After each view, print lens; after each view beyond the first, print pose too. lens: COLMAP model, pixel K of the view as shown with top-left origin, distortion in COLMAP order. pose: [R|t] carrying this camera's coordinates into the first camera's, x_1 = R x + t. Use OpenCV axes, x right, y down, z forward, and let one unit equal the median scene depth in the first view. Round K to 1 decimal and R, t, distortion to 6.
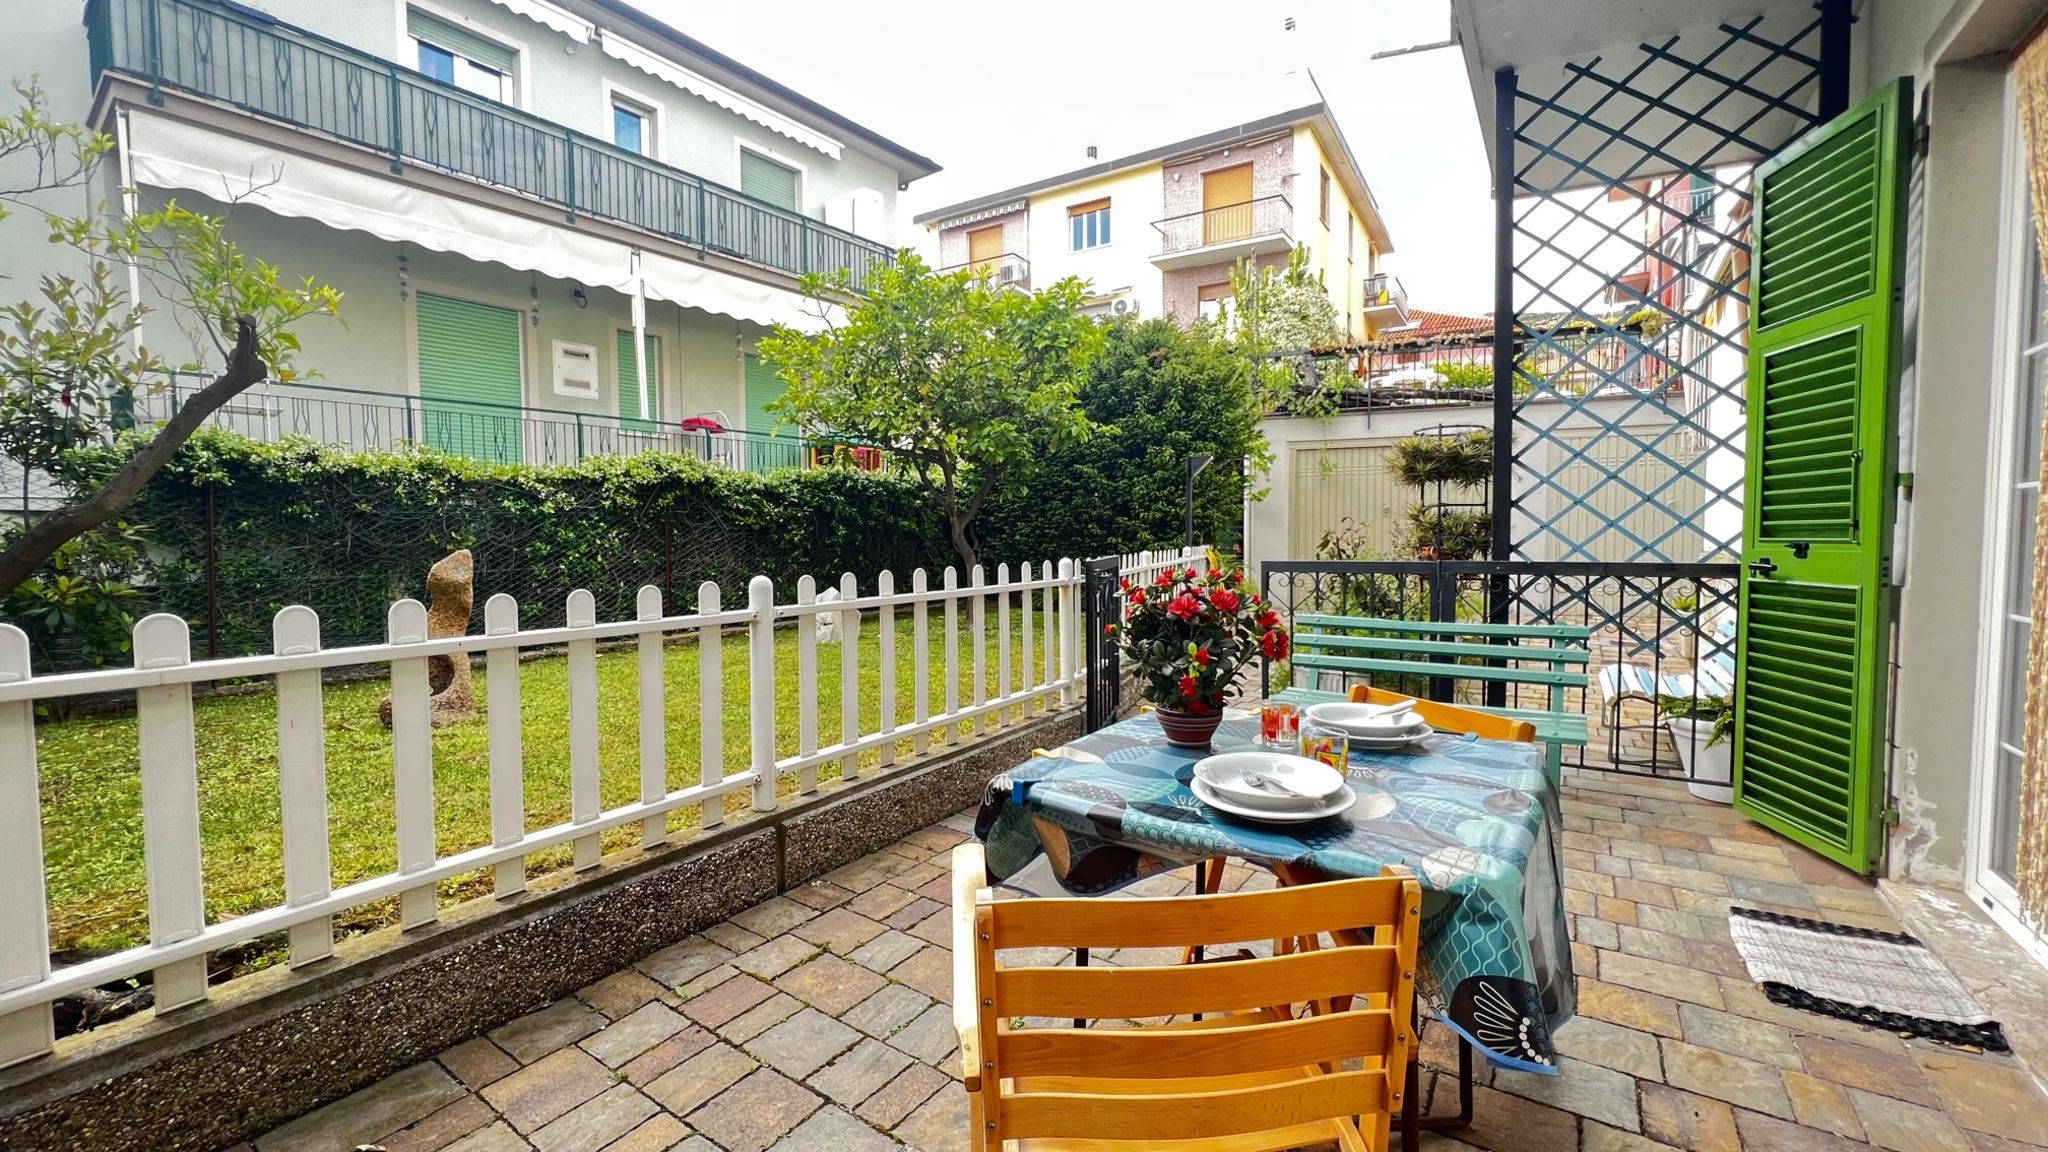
lens RADIAL K [[817.8, 0, 1016.2], [0, 817.8, 572.9], [0, 0, 1]] dist [0.000528, -0.000253]
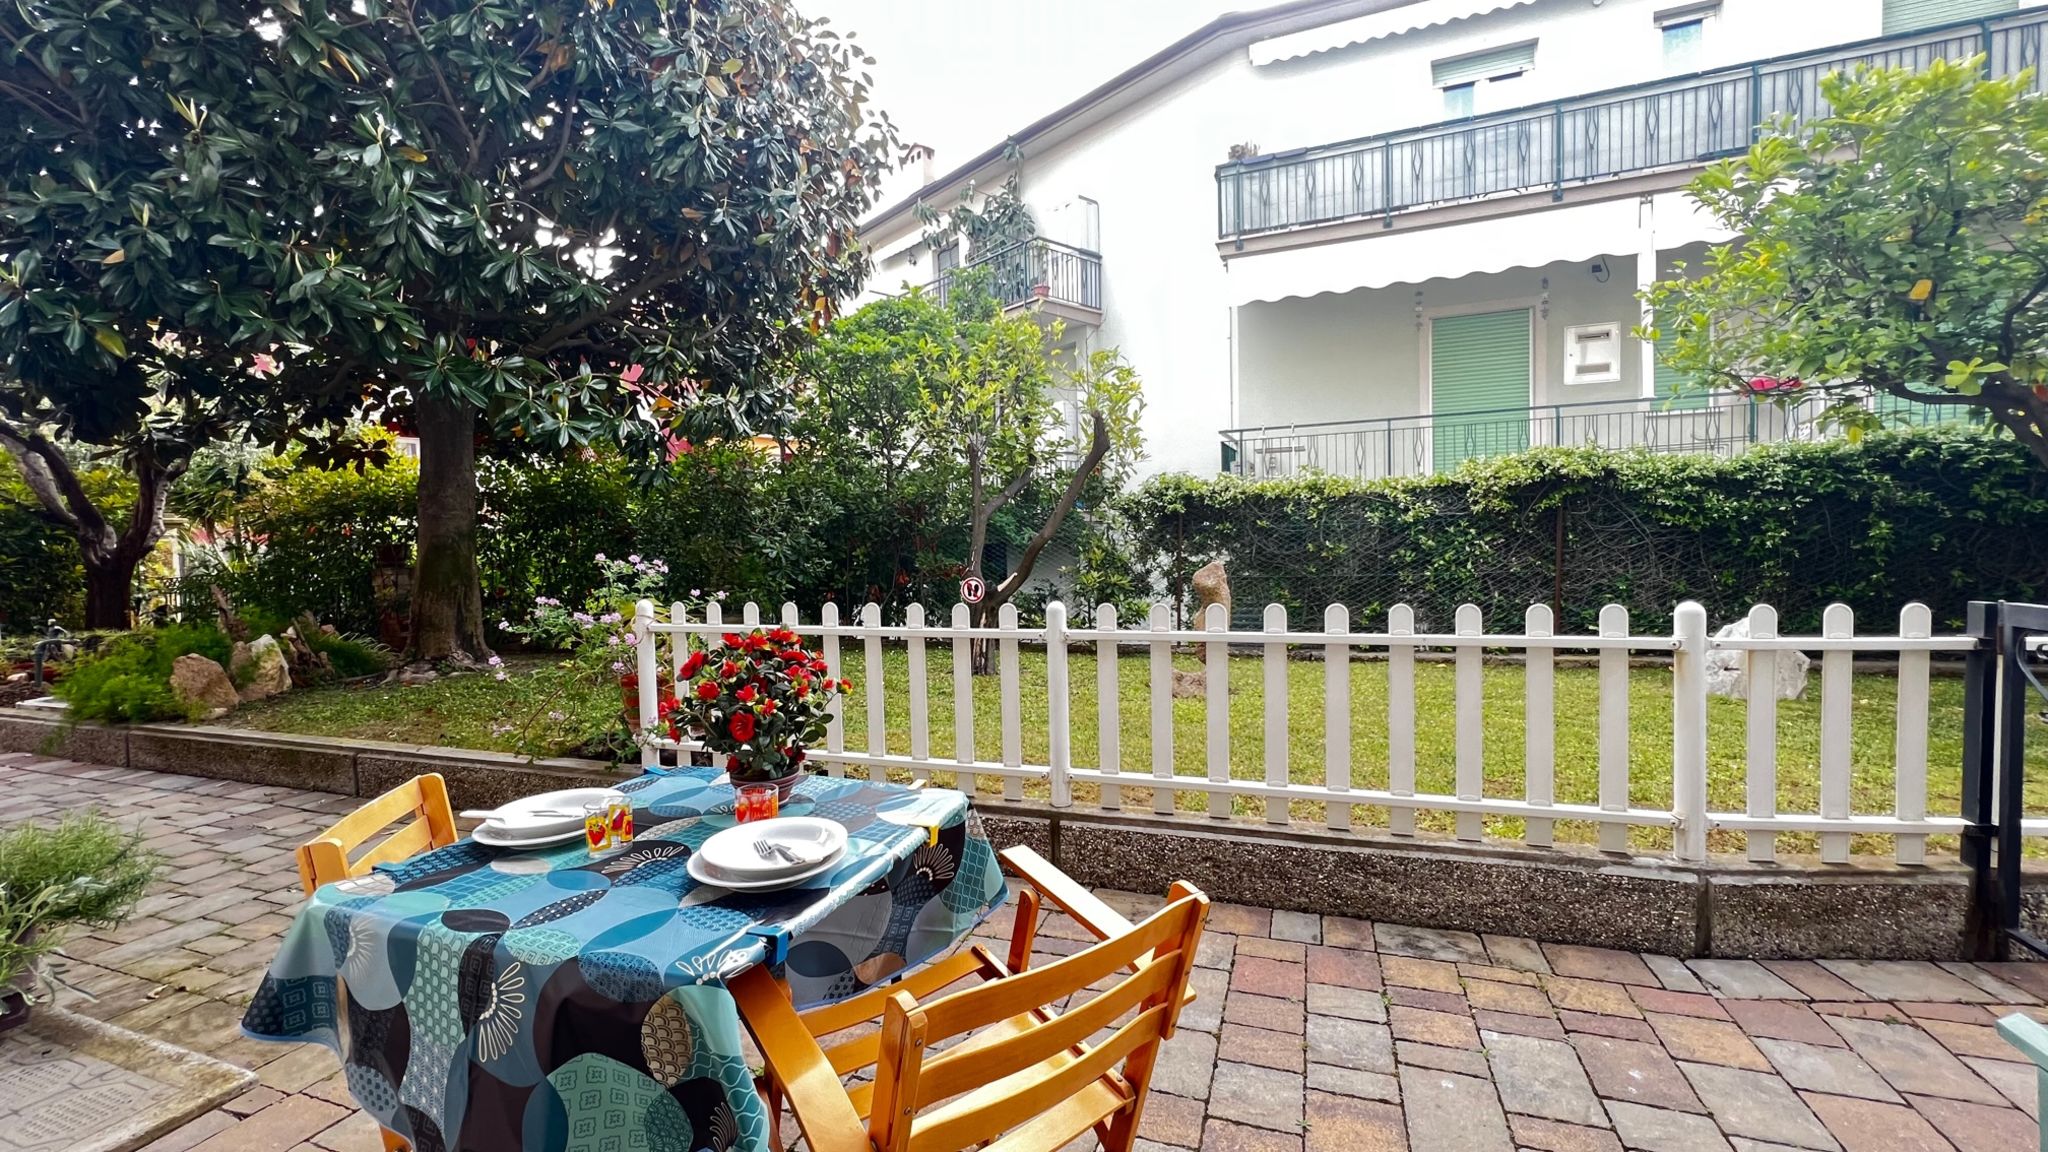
lens RADIAL K [[817.8, 0, 1025.1], [0, 817.8, 579.1], [0, 0, 1]] dist [0.000528, -0.000253]
pose [[0.262595, 0.043129, -0.963942, 0.241675], [-0.024437, 0.998977, 0.038040, -0.022133], [0.964597, 0.013567, 0.263381, 0.202119]]
